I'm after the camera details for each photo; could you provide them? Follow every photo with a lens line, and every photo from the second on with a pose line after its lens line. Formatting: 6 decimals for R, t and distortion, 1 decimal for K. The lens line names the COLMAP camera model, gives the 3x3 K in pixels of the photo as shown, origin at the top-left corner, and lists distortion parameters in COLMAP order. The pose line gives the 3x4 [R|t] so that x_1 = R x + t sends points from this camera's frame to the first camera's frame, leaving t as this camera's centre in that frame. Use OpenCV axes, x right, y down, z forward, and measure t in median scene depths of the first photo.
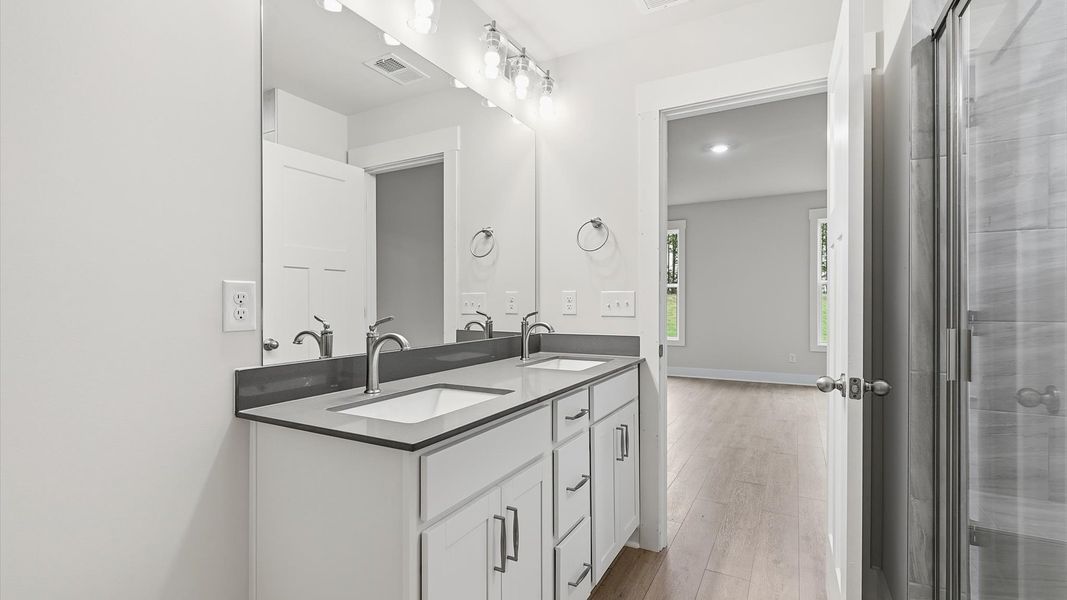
lens RADIAL K [[477.3, 0, 532.1], [0, 477.3, 303.8], [0, 0, 1]] dist [0.000271, 0.000103]
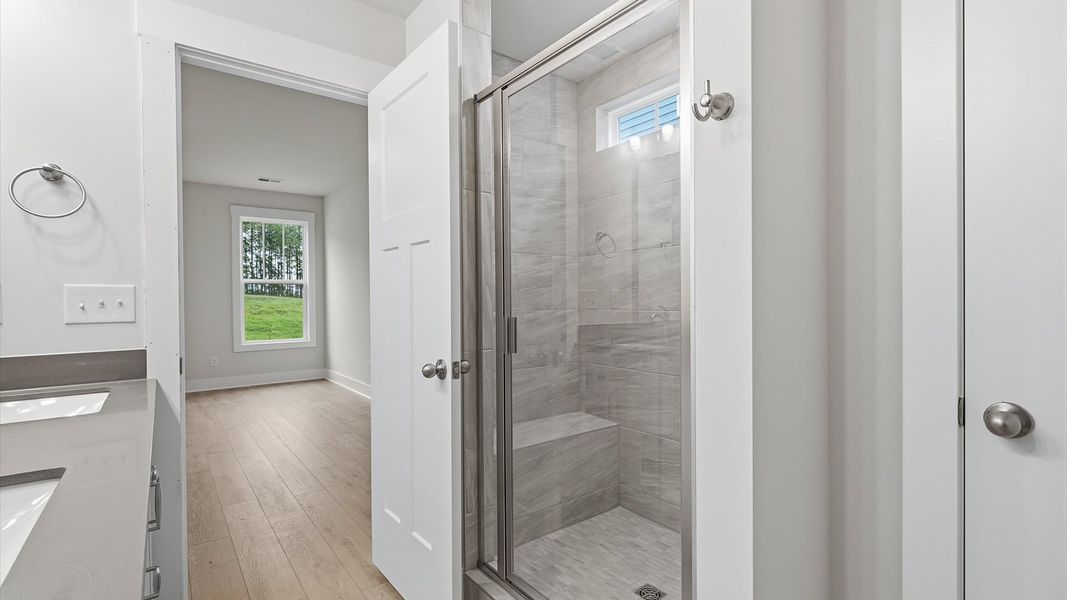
lens RADIAL K [[477.3, 0, 532.1], [0, 477.3, 303.8], [0, 0, 1]] dist [0.000271, 0.000103]
pose [[0.396901, -0.011309, 0.917792, -0.197944], [0.010587, 0.999914, 0.007742, 0.001280], [-0.917800, 0.006644, 0.396987, 0.192438]]
